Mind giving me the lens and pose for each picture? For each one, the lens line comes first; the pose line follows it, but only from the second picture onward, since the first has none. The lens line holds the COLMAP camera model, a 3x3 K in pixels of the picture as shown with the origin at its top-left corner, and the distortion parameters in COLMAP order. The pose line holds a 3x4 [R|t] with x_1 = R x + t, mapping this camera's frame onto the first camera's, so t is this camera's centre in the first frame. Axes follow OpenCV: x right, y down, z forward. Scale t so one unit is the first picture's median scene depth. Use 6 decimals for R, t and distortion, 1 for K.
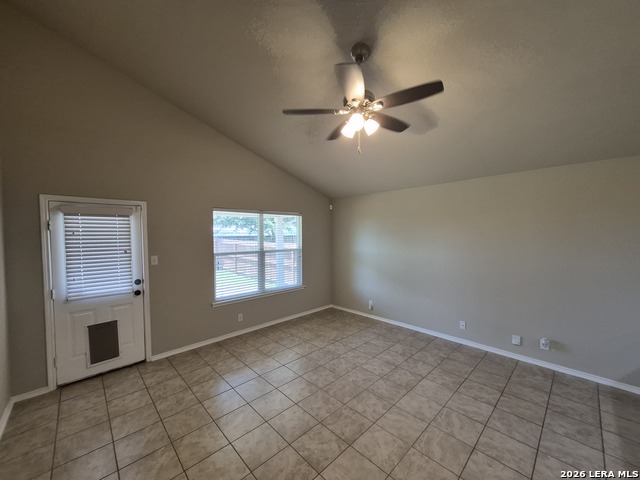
lens RADIAL K [[251.7, 0, 320.9], [0, 251.7, 241.6], [0, 0, 1]] dist [0.001710, 0.001901]
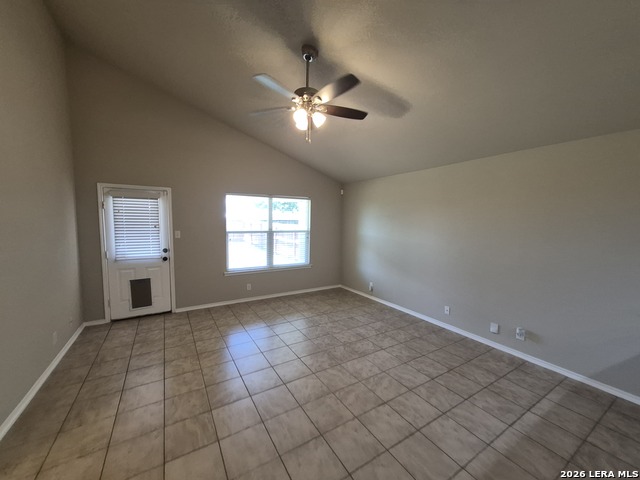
lens RADIAL K [[251.7, 0, 317.2], [0, 251.7, 241.3], [0, 0, 1]] dist [0.001710, 0.001901]
pose [[0.975972, 0.038190, -0.214522, 0.321298], [-0.026860, 0.998098, 0.055485, 0.021907], [0.216233, -0.048390, 0.975142, -0.087872]]
